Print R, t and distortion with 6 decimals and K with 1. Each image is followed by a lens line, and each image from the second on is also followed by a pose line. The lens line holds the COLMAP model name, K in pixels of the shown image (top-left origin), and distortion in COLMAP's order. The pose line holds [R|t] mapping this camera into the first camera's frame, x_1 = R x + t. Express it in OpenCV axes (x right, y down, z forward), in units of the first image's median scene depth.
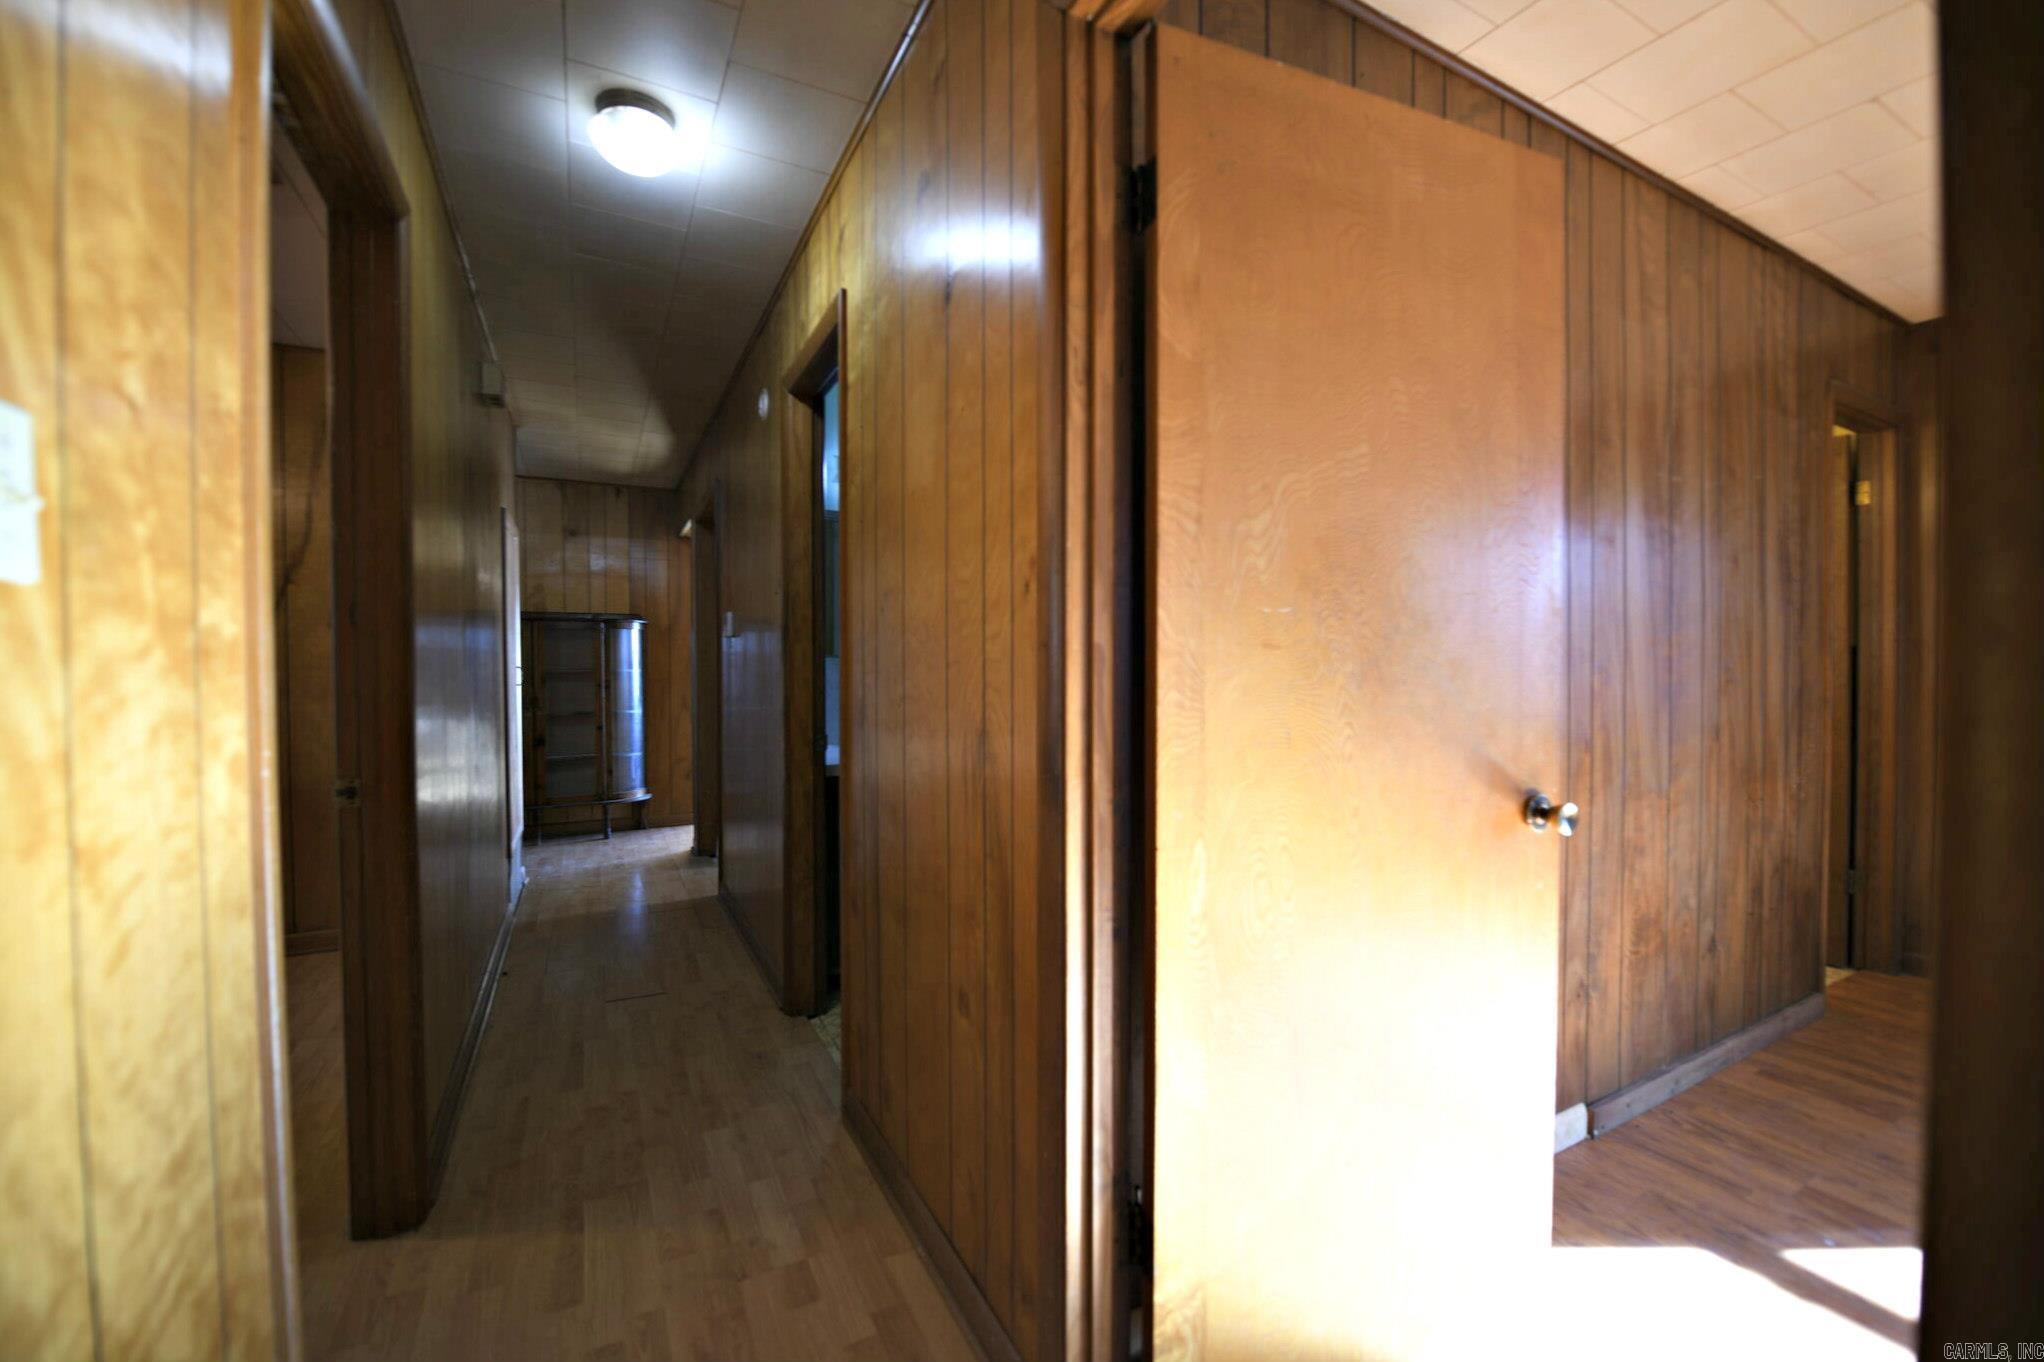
lens RADIAL K [[819.8, 0, 1027.0], [0, 819.8, 678.0], [0, 0, 1]] dist [-0.003208, -0.000690]
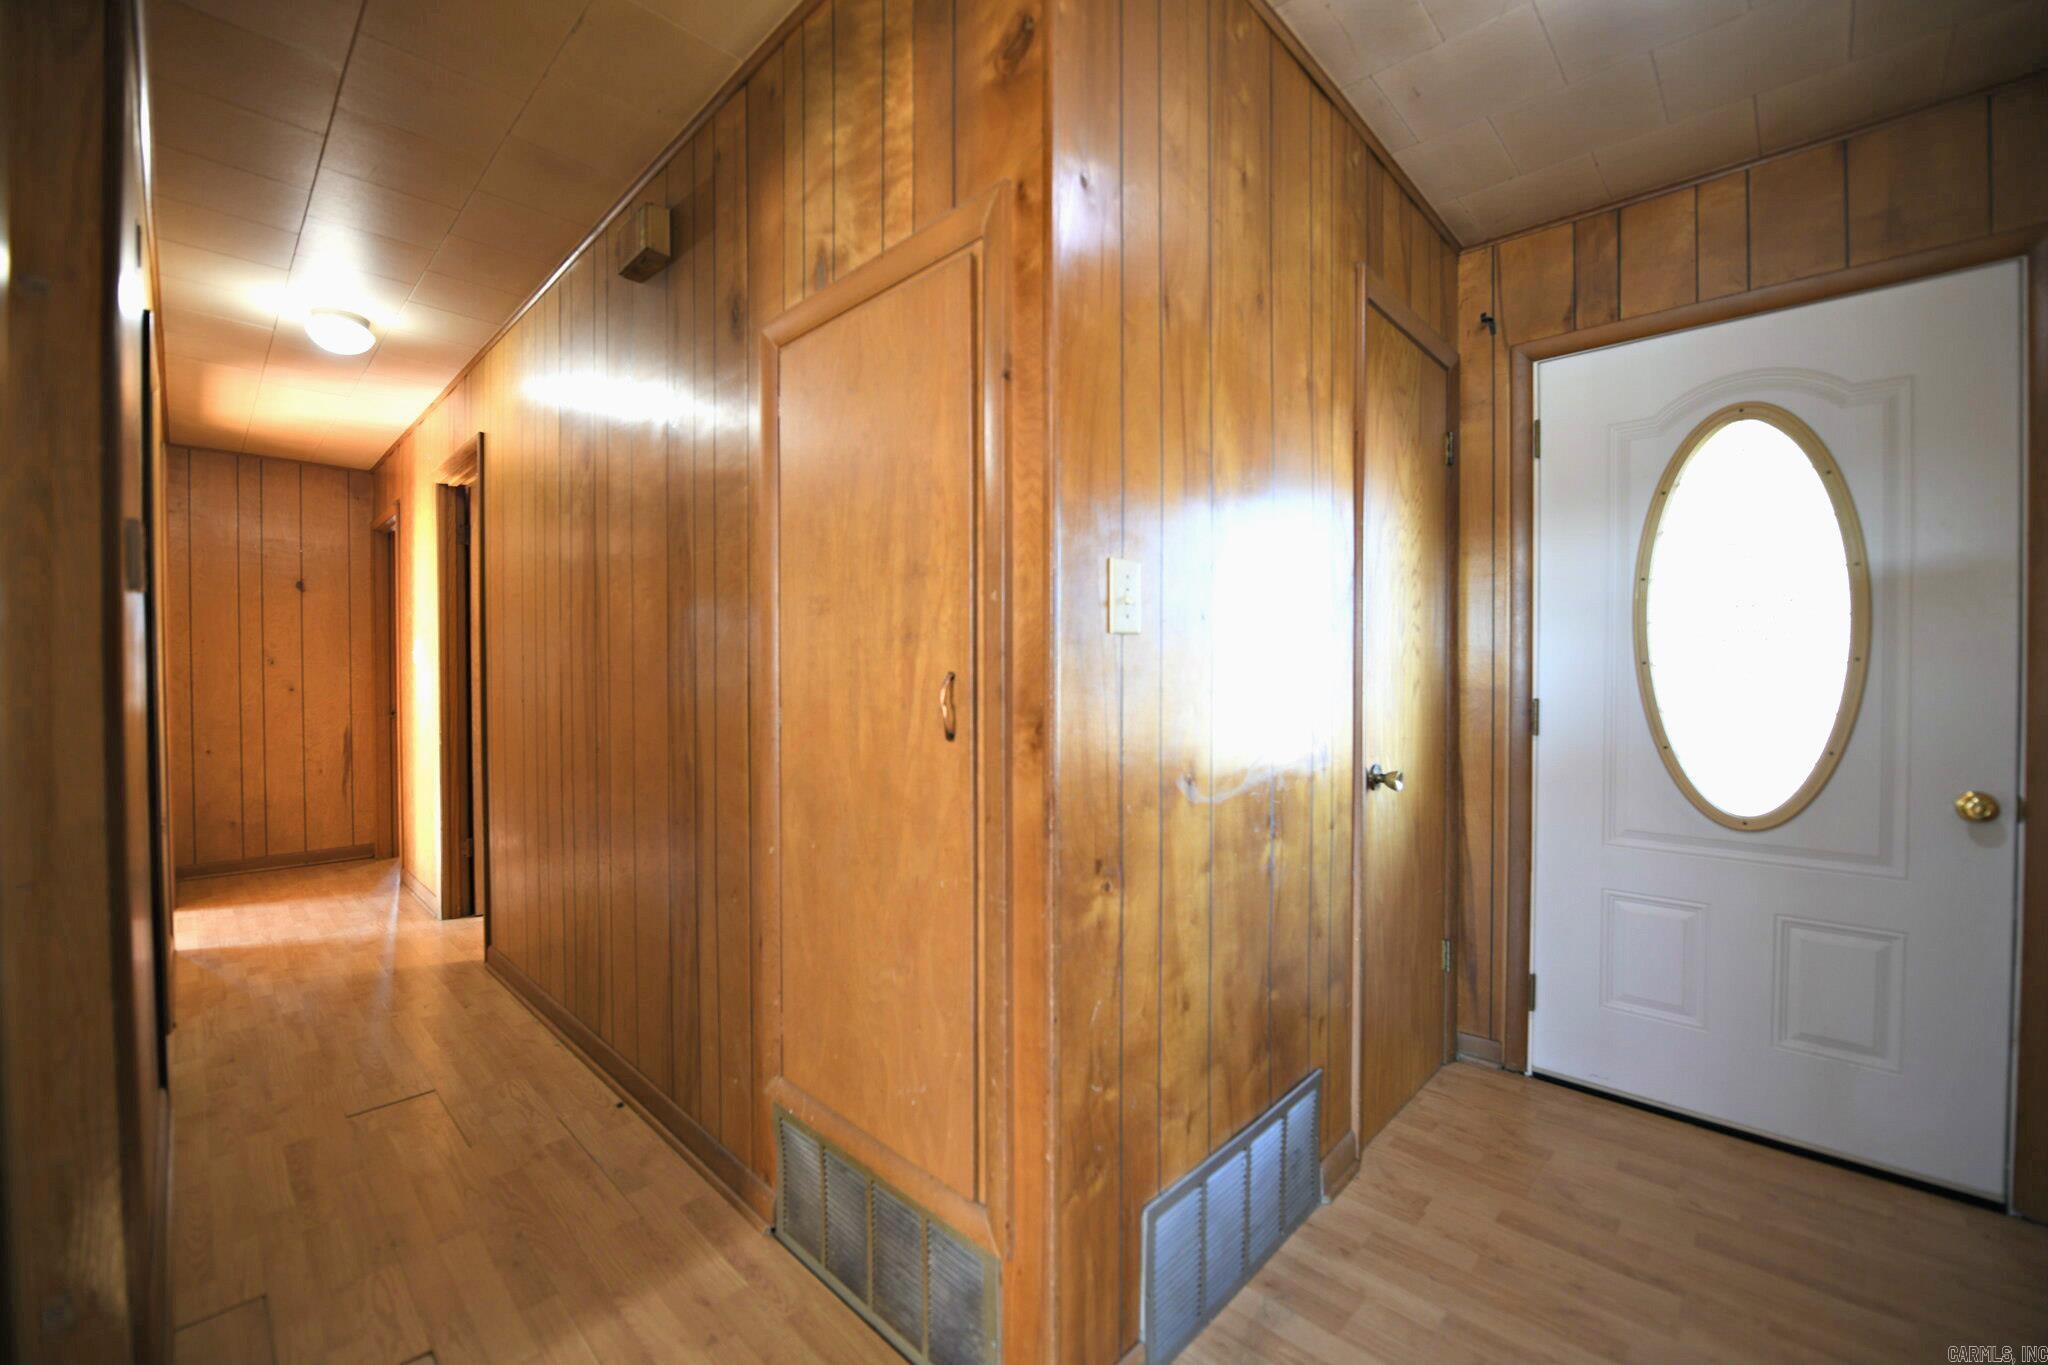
lens RADIAL K [[821.4, 0, 1025.3], [0, 821.4, 684.5], [0, 0, 1]] dist [-0.003208, -0.000690]
pose [[-0.952592, 0.004922, -0.304211, -0.504765], [-0.001072, 0.999809, 0.019534, -0.015313], [0.304249, 0.018934, -0.952404, 1.187011]]
